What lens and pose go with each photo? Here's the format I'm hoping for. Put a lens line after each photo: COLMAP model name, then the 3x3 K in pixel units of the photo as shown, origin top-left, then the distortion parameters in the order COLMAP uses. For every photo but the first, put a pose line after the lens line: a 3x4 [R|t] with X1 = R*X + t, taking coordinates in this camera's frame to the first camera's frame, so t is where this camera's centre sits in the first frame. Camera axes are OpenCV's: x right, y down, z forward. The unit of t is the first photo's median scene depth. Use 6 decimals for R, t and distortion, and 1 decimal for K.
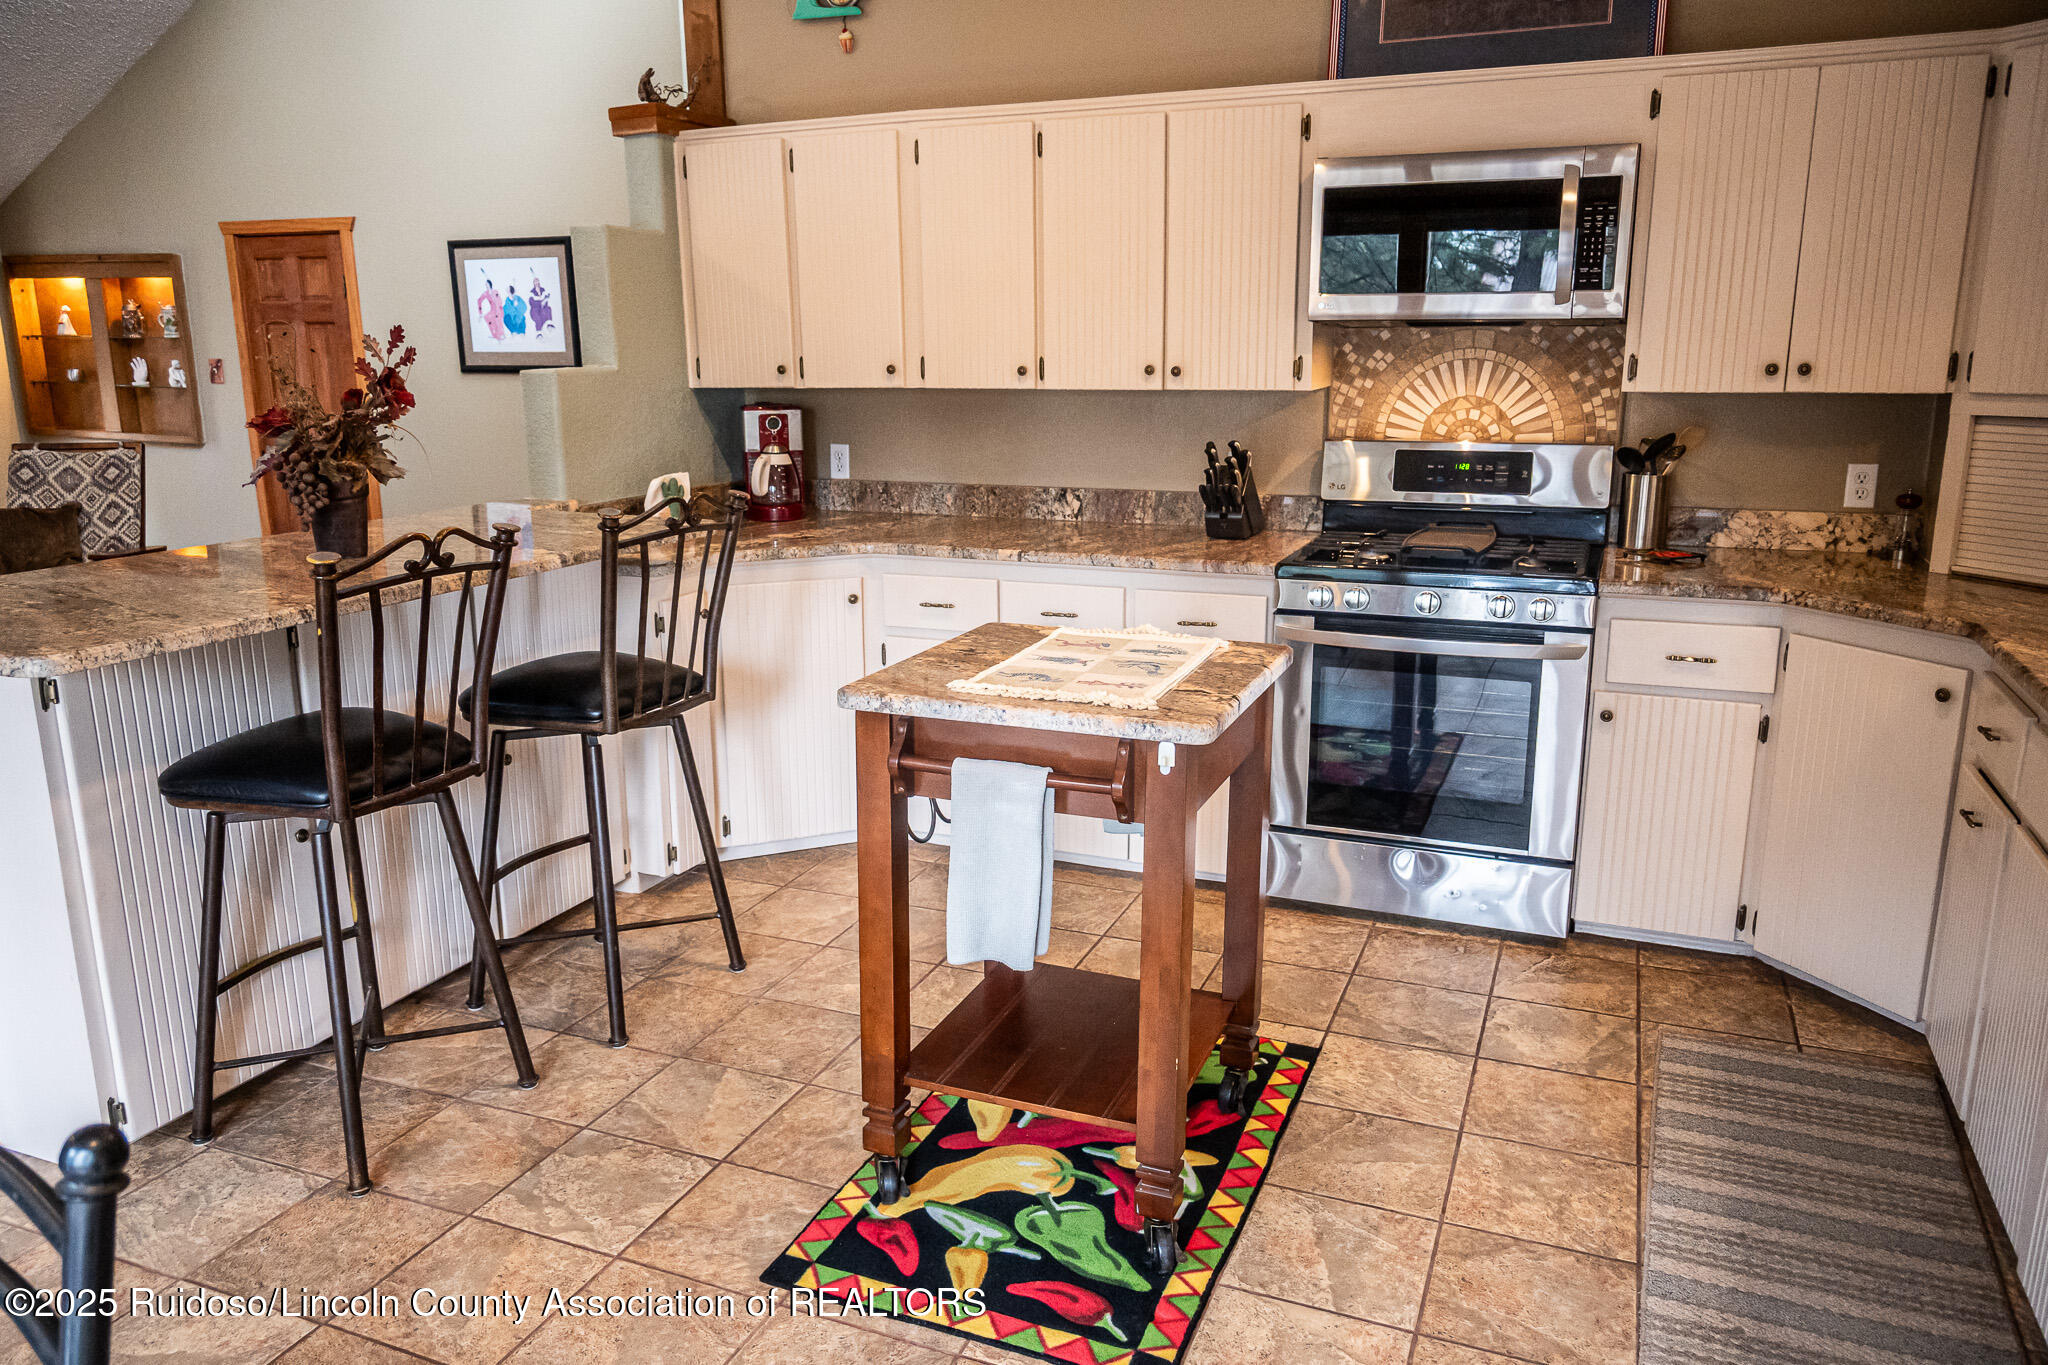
lens RADIAL K [[1460.9, 0, 1003.2], [0, 1460.9, 682.4], [0, 0, 1]] dist [0.002531, 0.004832]
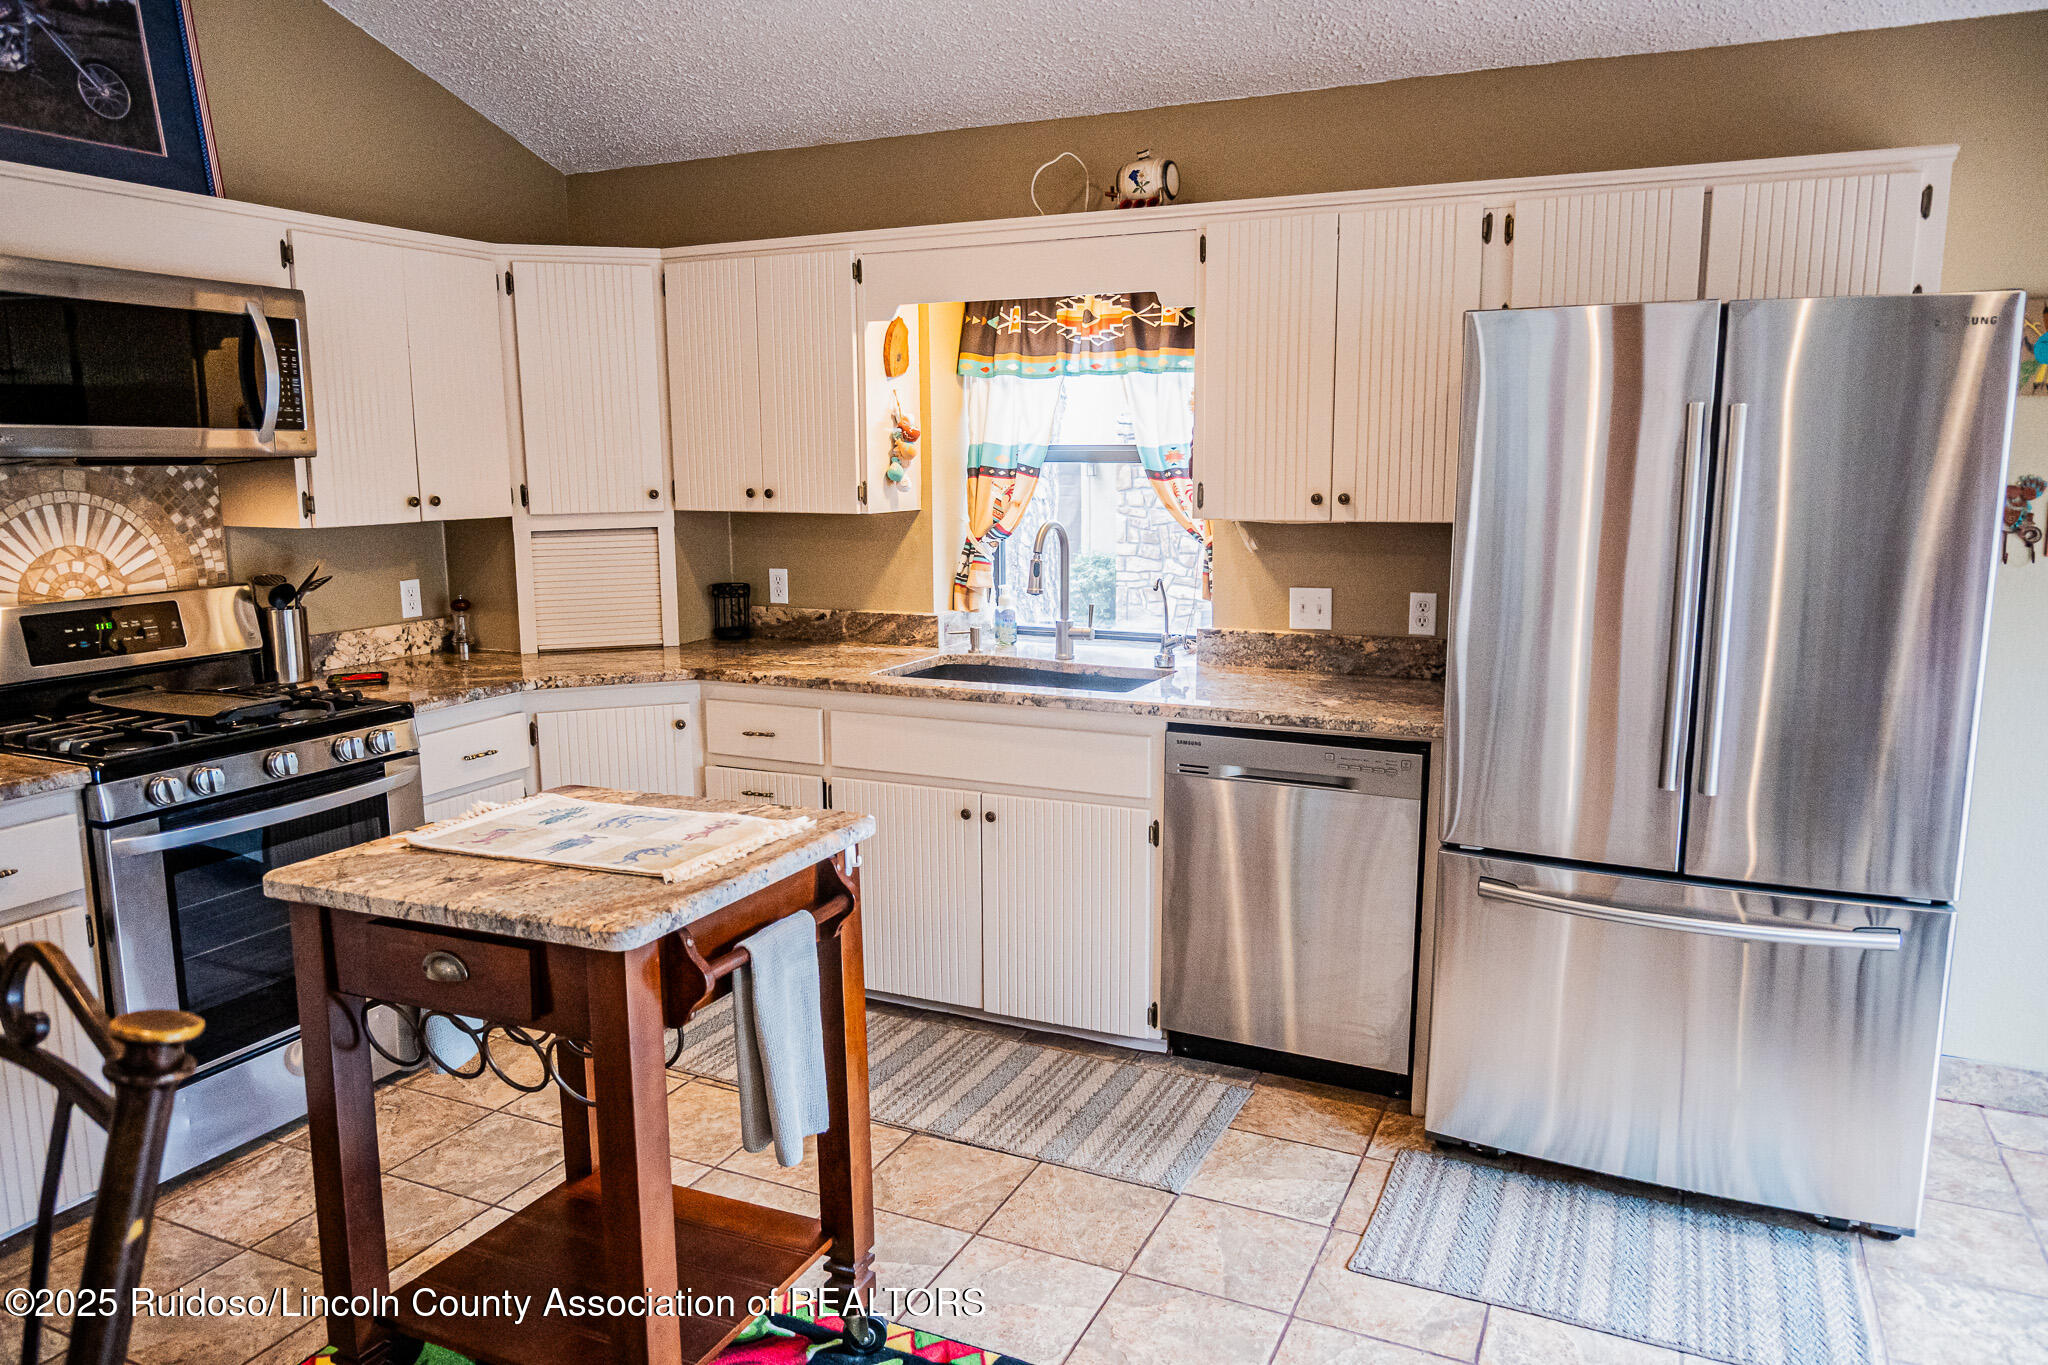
lens RADIAL K [[1384.6, 0, 1019.4], [0, 1384.6, 679.2], [0, 0, 1]] dist [-0.000278, -0.001622]
pose [[0.042210, -0.151054, 0.987624, -0.457810], [0.241750, 0.960675, 0.136600, -0.096471], [-0.969420, 0.232992, 0.077067, 0.413539]]
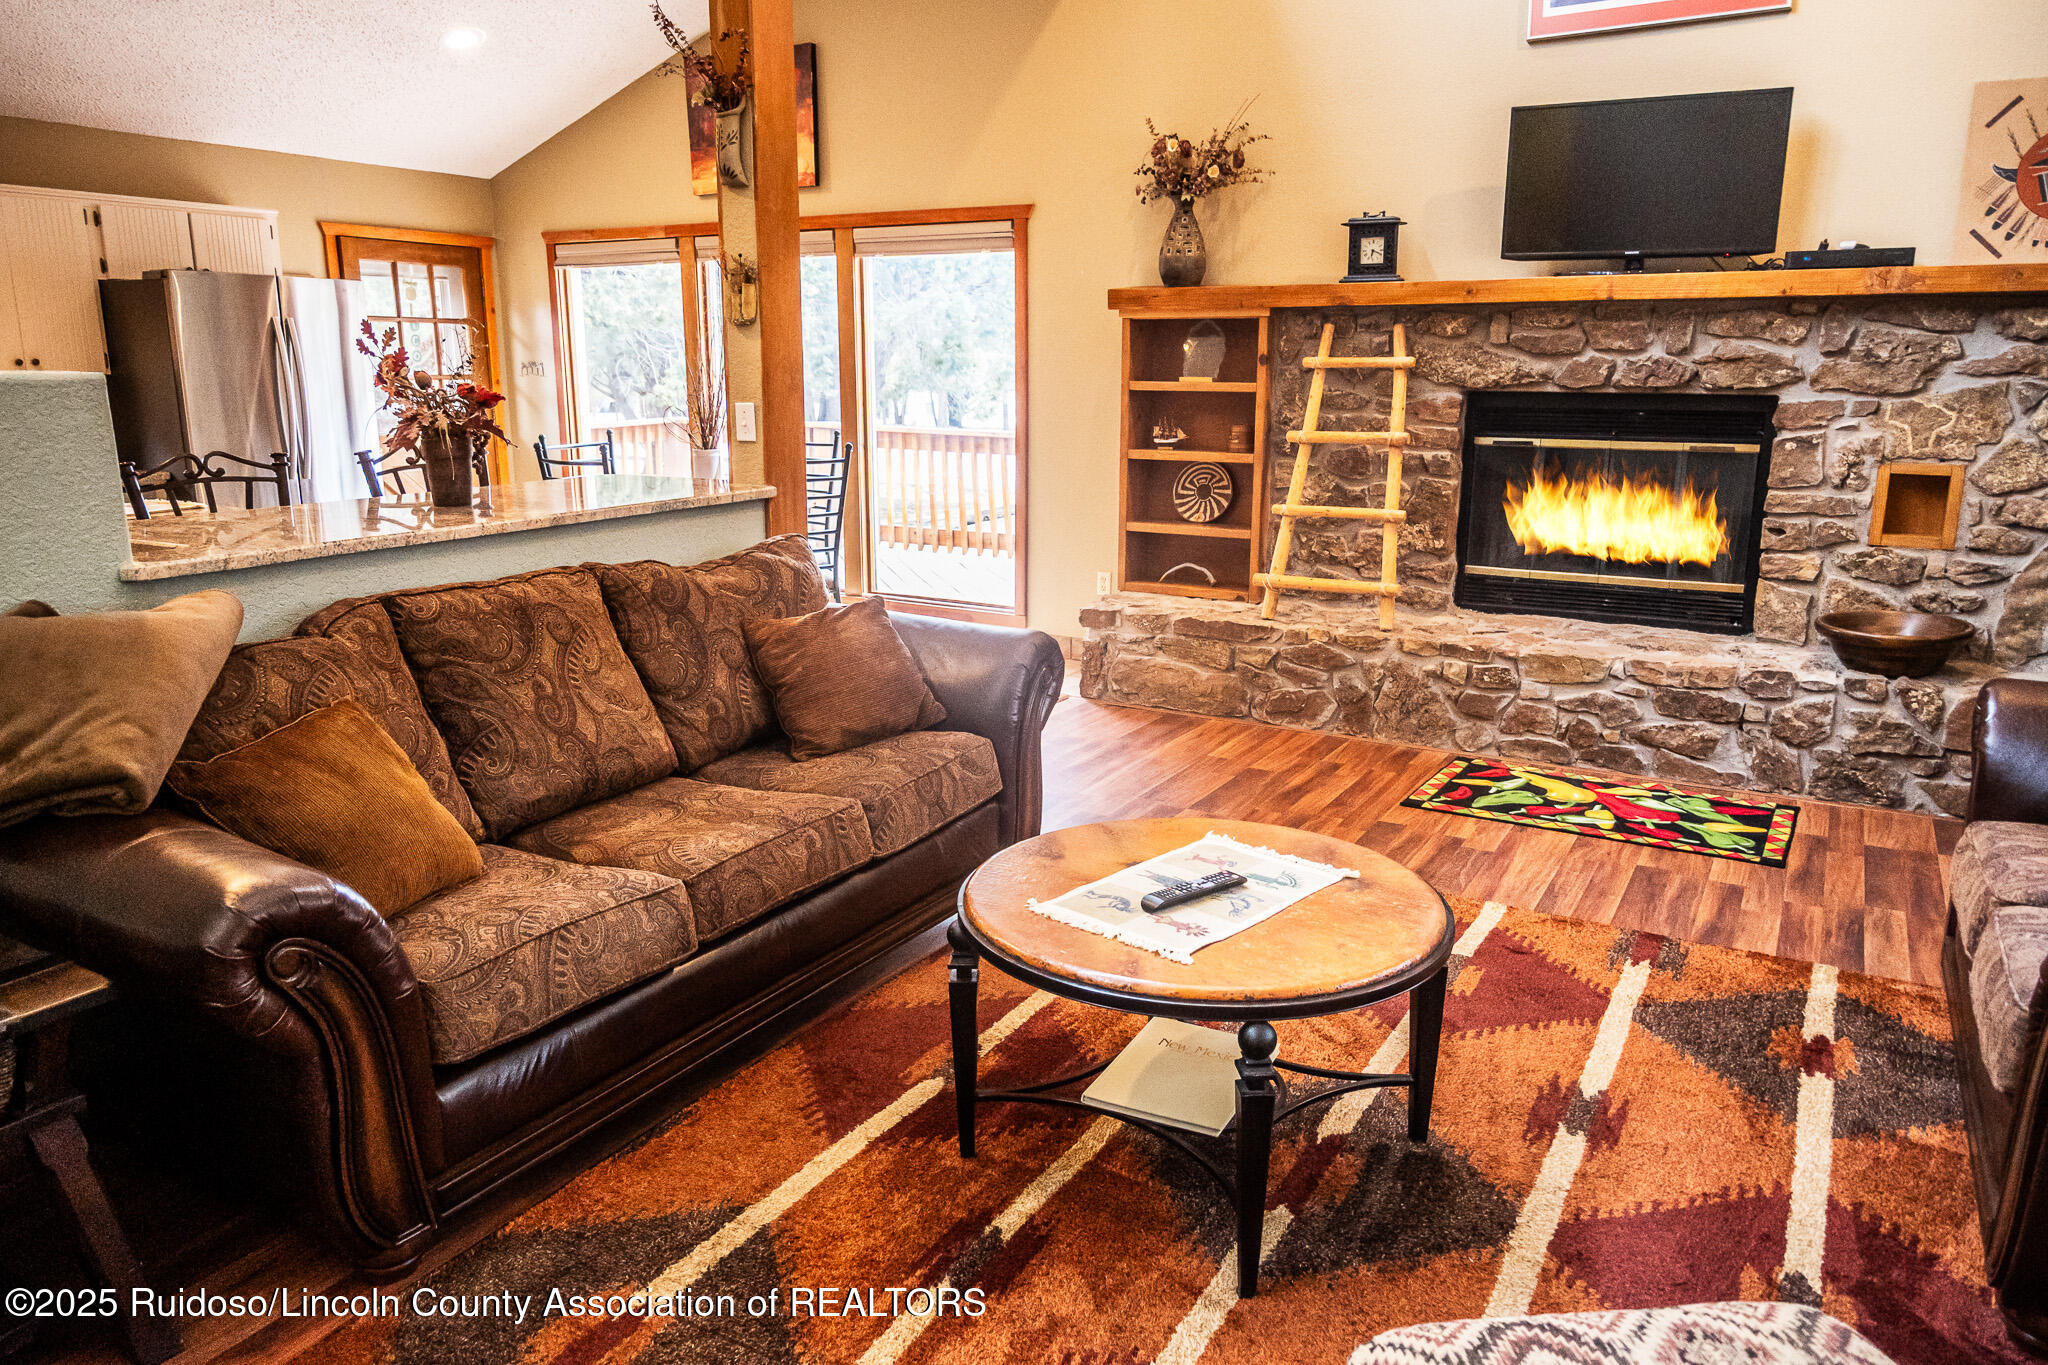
lens RADIAL K [[1425.8, 0, 1028.4], [0, 1425.8, 683.0], [0, 0, 1]] dist [-0.005526, 0.002713]
pose [[-0.992616, -0.020524, 0.119554, -0.820237], [0.035335, 0.893920, 0.446832, -0.361408], [-0.116042, 0.447757, -0.886593, 1.583784]]
